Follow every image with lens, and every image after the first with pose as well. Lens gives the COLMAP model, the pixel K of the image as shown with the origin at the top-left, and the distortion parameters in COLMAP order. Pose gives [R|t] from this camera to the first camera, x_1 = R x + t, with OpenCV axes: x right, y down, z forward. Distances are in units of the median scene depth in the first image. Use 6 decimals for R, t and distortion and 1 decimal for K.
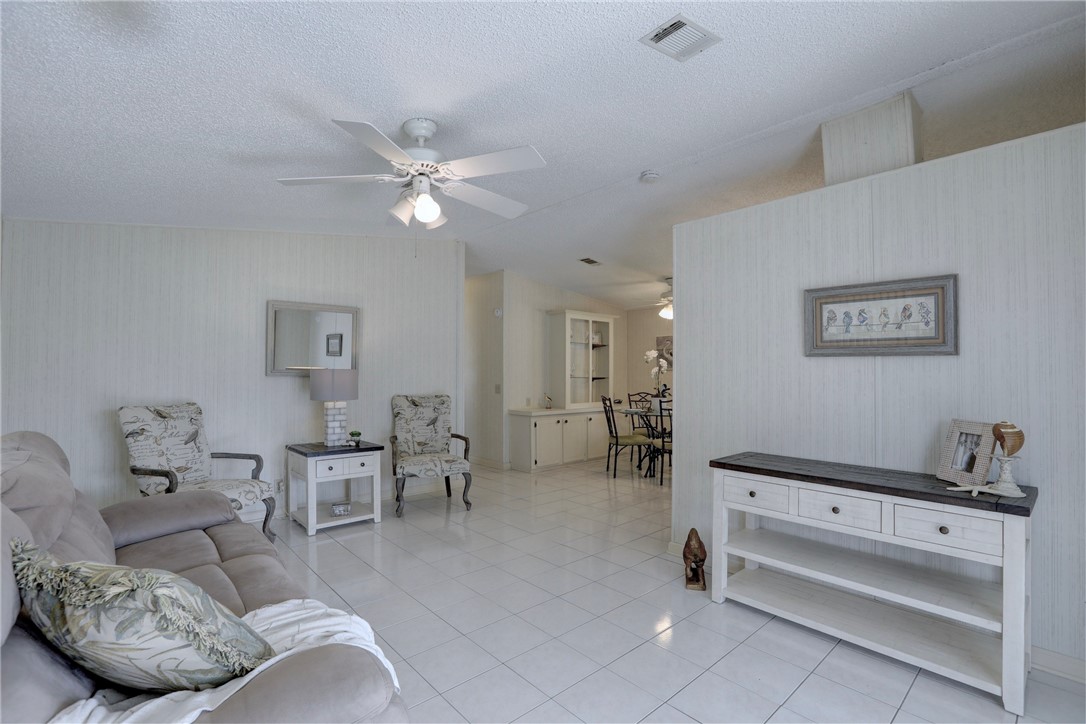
lens RADIAL K [[495.9, 0, 543.0], [0, 495.9, 362.0], [0, 0, 1]] dist [-0.024075, 0.000360]
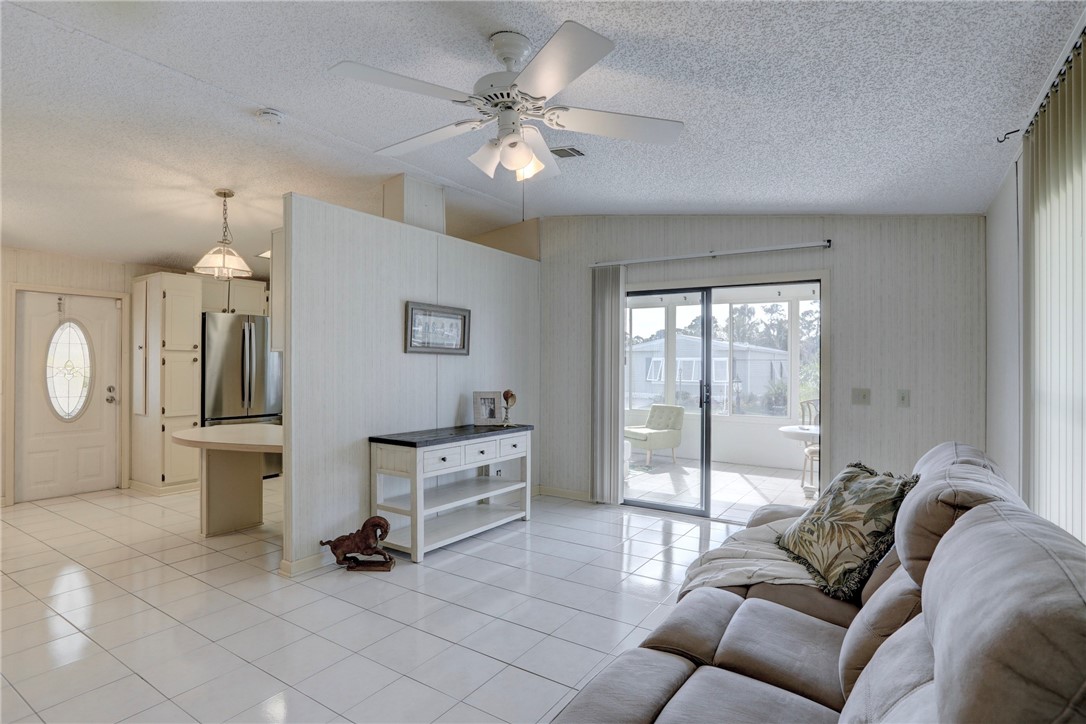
lens RADIAL K [[558.7, 0, 549.3], [0, 558.7, 360.4], [0, 0, 1]] dist [0.000550, -0.015395]
pose [[-0.242021, -0.000760, 0.970271, -1.111067], [-0.022746, 0.999729, -0.004891, 0.006582], [-0.970004, -0.023254, -0.241973, 1.126141]]
